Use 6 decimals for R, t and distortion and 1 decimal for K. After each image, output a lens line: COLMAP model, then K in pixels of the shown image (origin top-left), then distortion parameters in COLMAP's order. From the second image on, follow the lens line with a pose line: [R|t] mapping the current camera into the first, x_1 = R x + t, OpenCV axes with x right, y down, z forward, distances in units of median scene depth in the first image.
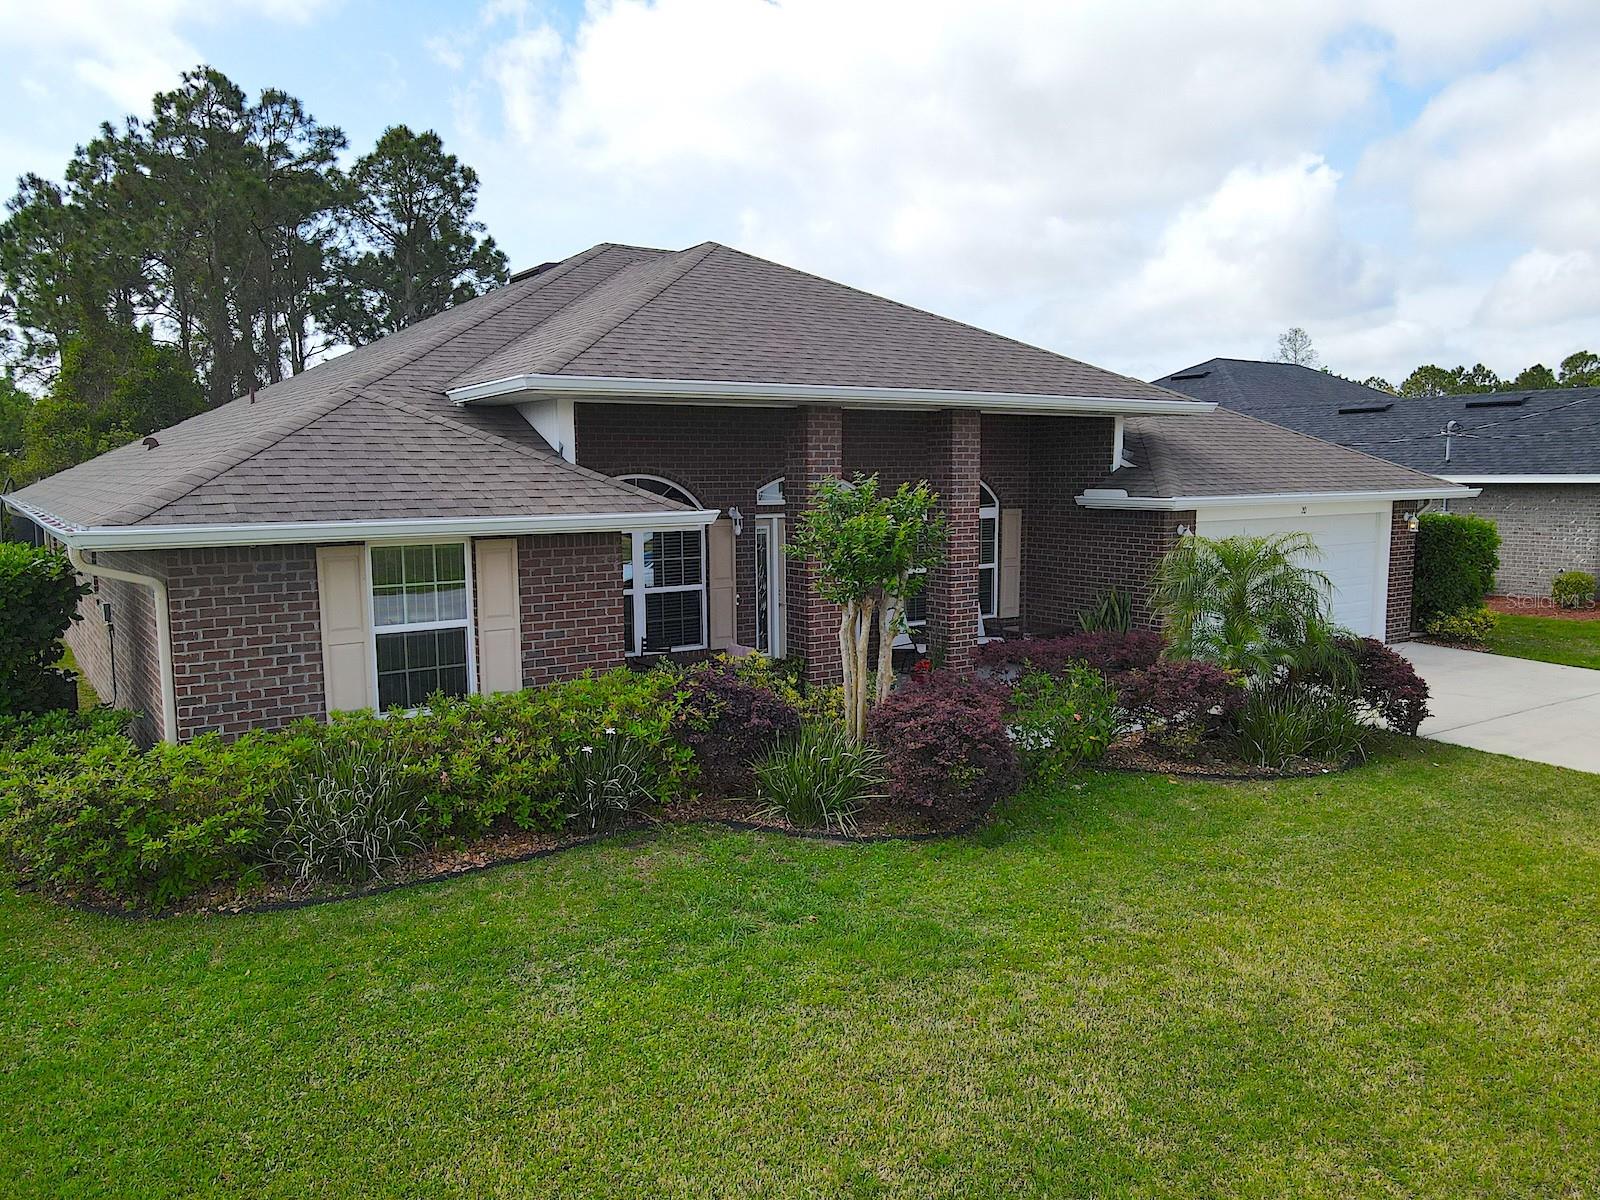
lens RADIAL K [[1192.0, 0, 800.0], [0, 1192.0, 600.0], [0, 0, 1]] dist [0.008472, 0.008307]
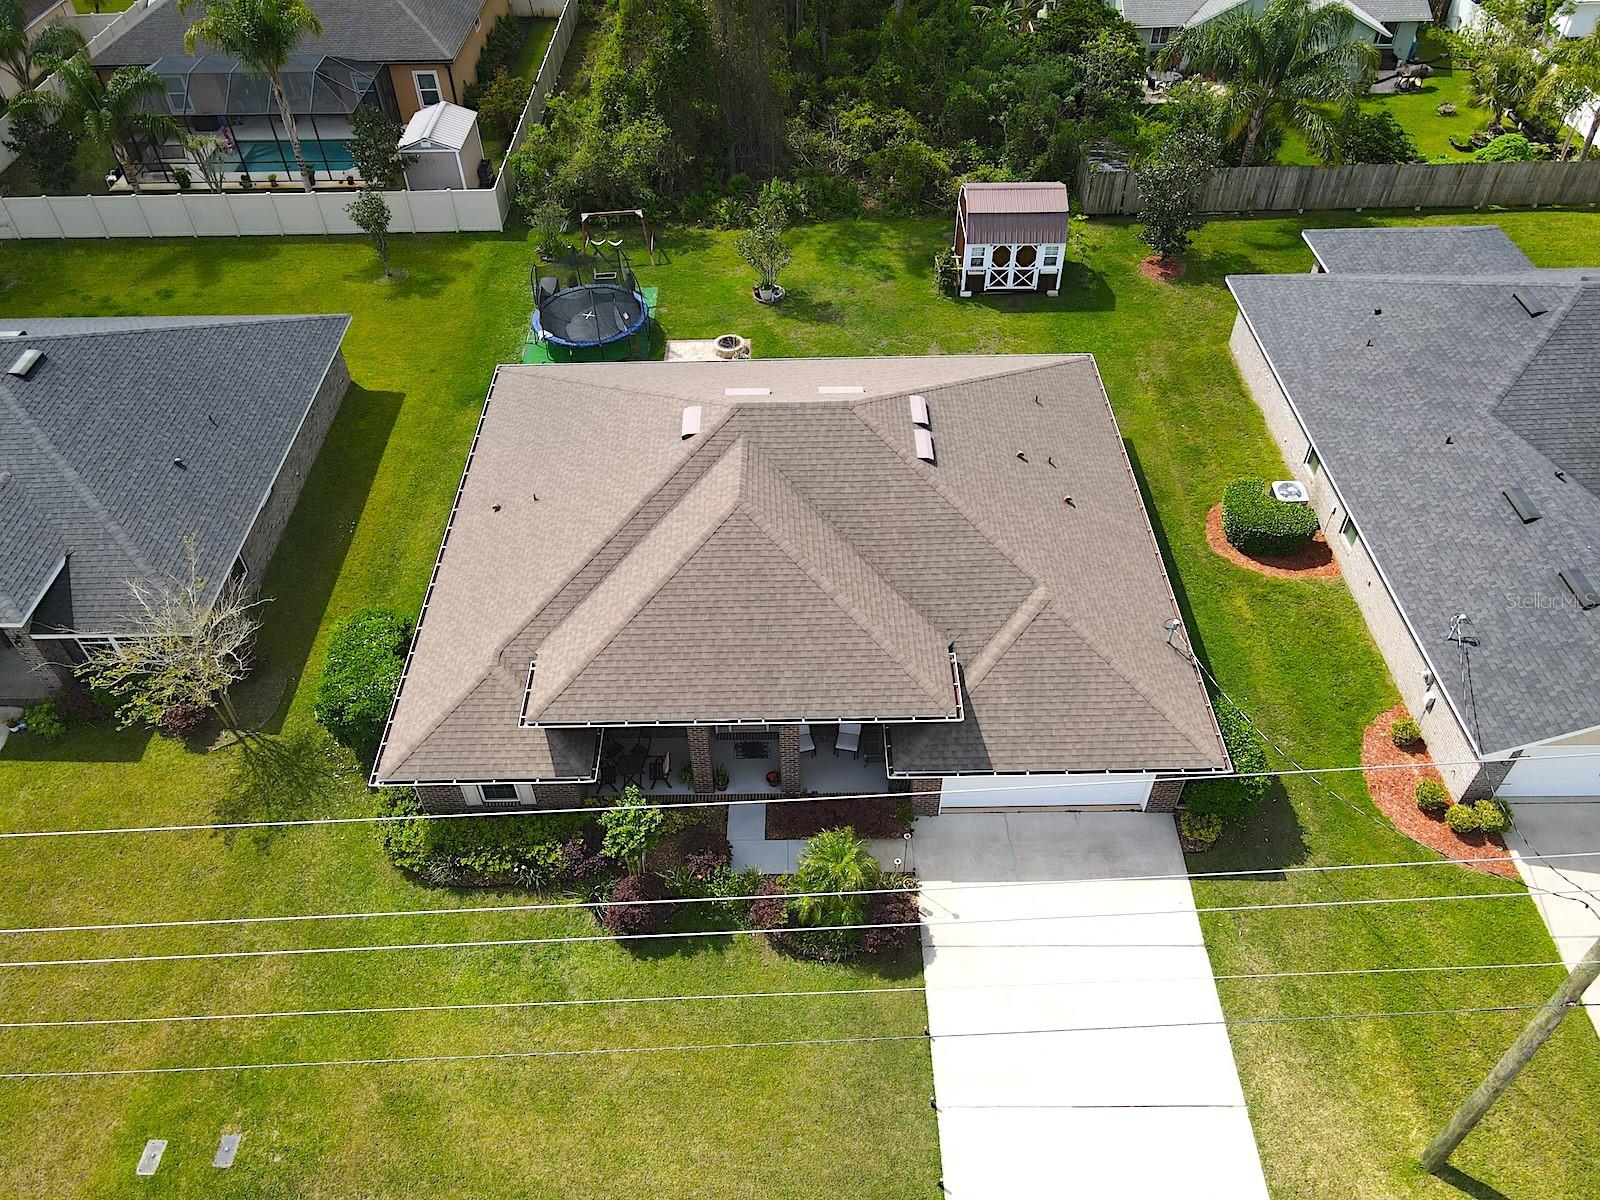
lens RADIAL K [[1145.0, 0, 789.1], [0, 1145.0, 616.7], [0, 0, 1]] dist [0.011488, 0.001752]
pose [[0.813184, 0.403879, -0.419064, 0.924923], [-0.044209, 0.760815, 0.647461, -1.574589], [0.580326, -0.507978, 0.636537, -0.098407]]
